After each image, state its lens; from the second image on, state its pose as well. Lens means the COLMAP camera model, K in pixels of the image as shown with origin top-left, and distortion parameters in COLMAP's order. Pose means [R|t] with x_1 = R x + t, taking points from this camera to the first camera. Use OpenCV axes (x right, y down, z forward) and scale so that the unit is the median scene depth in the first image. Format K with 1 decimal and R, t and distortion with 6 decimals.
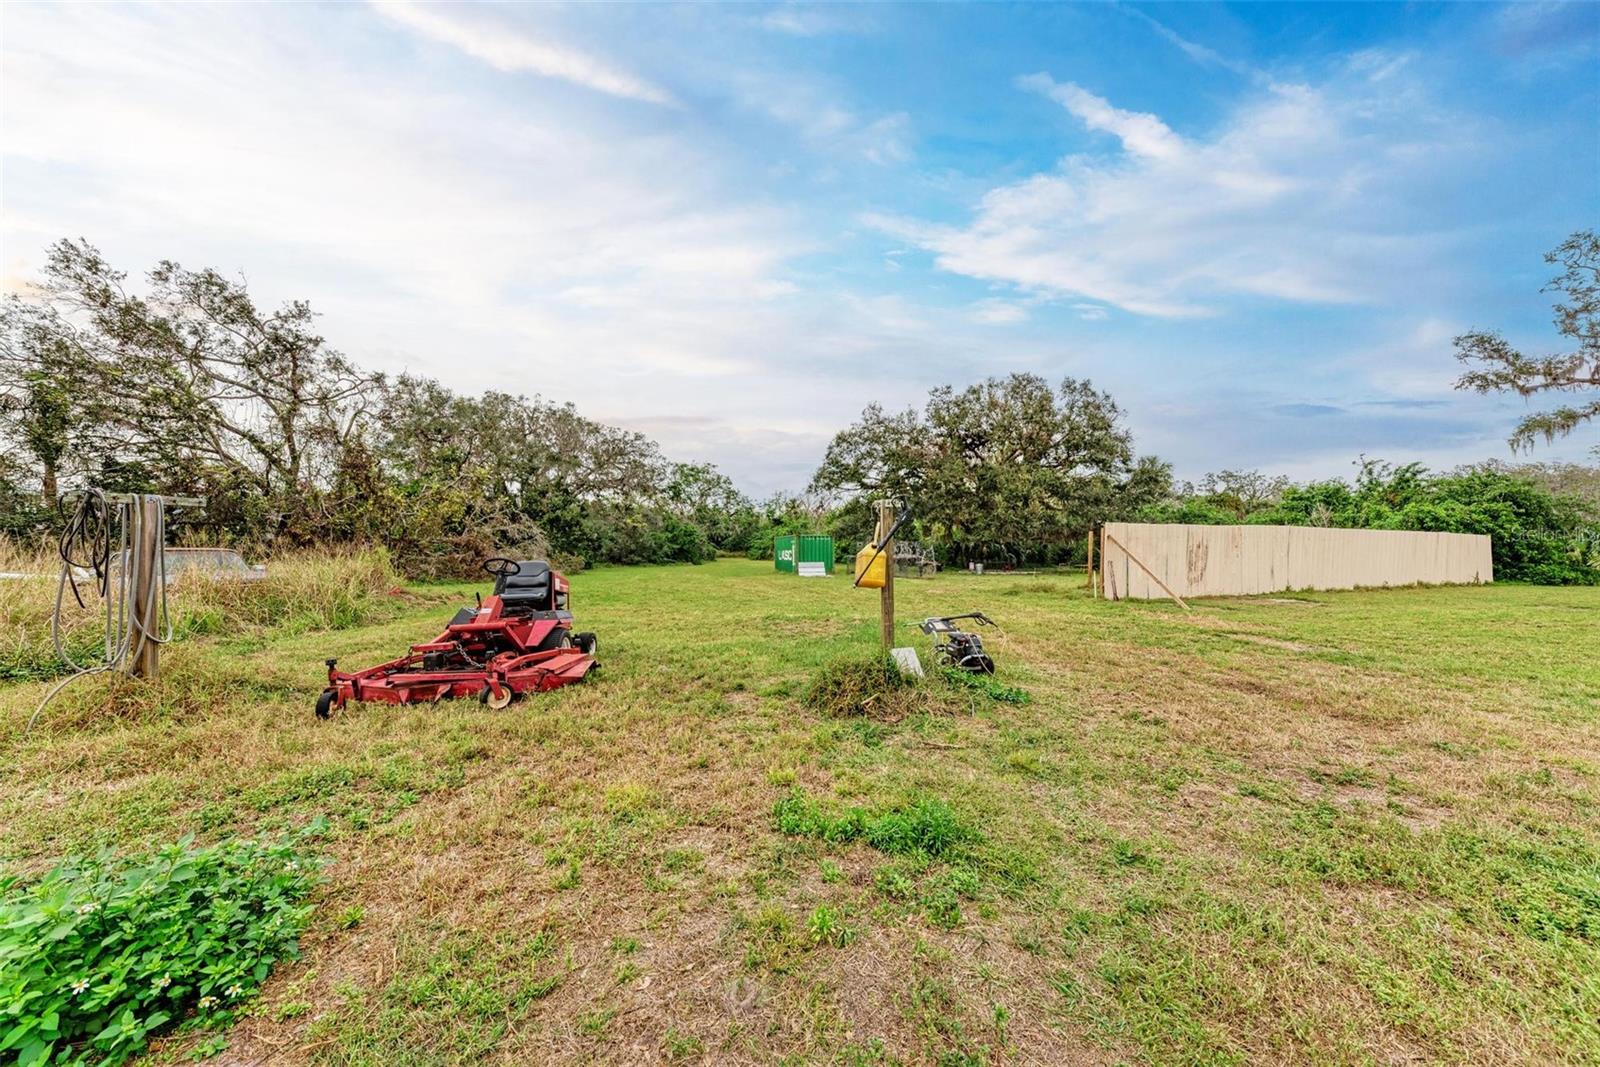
lens RADIAL K [[556.7, 0, 806.9], [0, 556.7, 535.5], [0, 0, 1]] dist [0.016767, 0.000043]
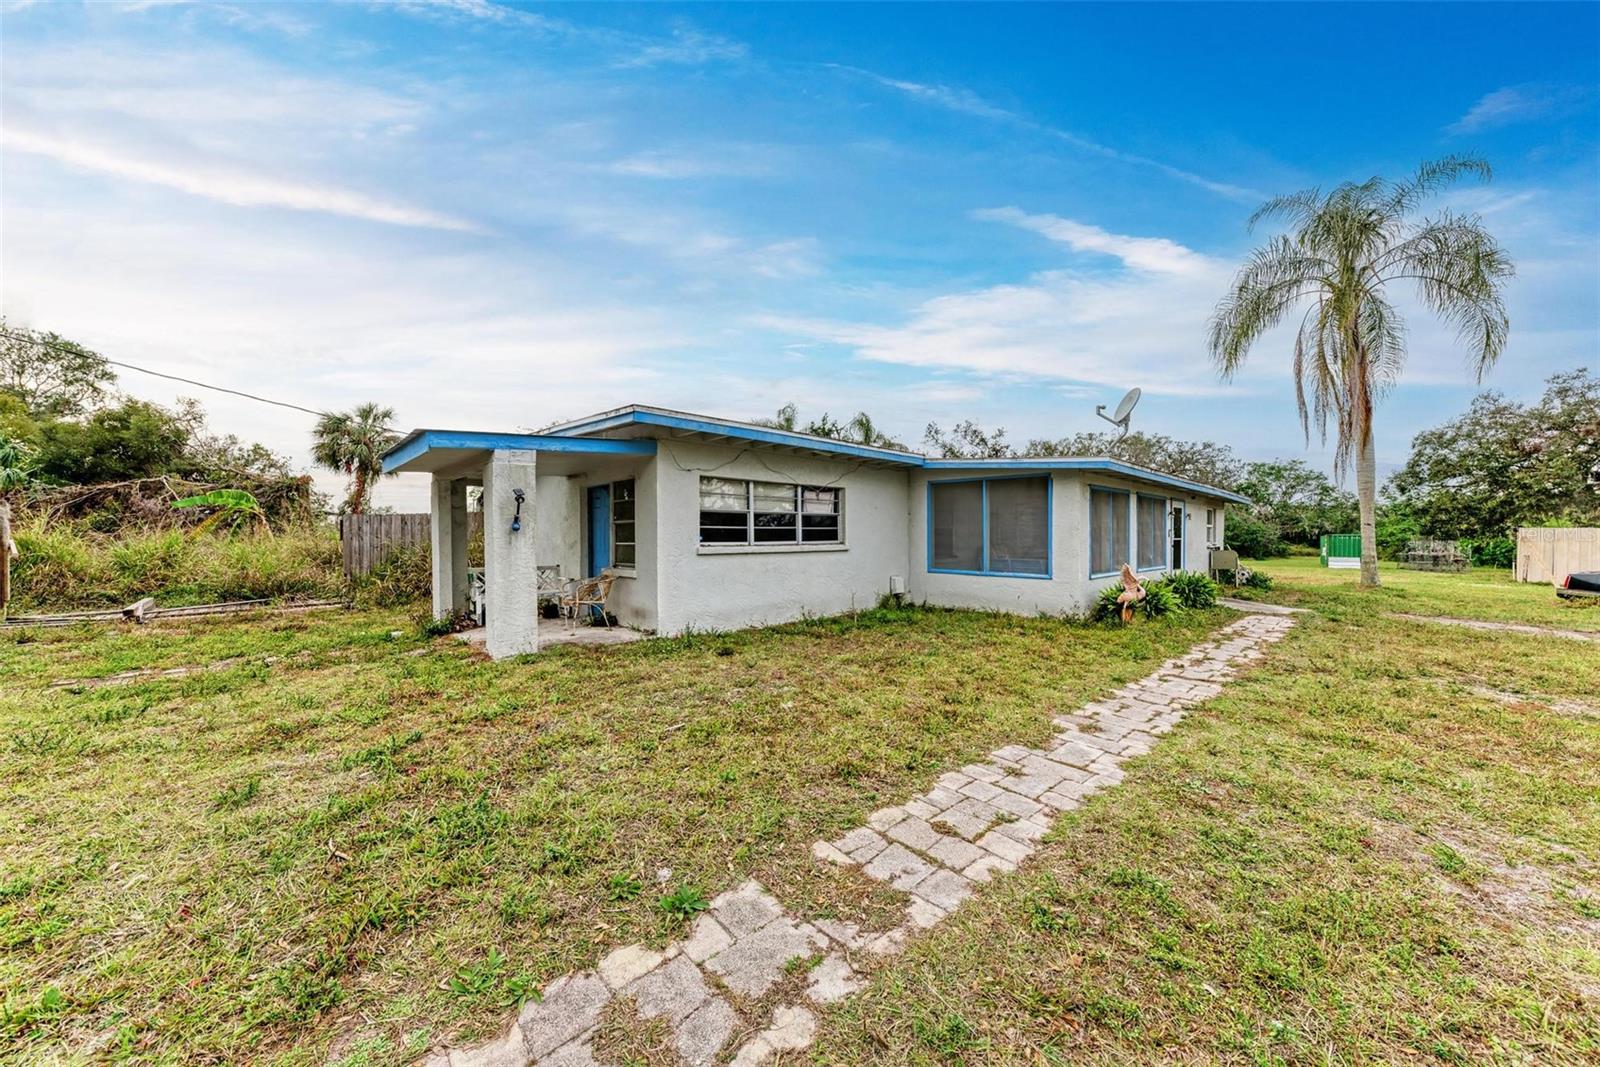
lens RADIAL K [[556.7, 0, 806.9], [0, 556.7, 535.5], [0, 0, 1]] dist [0.016767, 0.000043]
pose [[0.576434, -0.002301, -0.817141, 0.188130], [0.006540, 0.999977, 0.001798, -0.004993], [0.817118, -0.006381, 0.576436, -0.370845]]
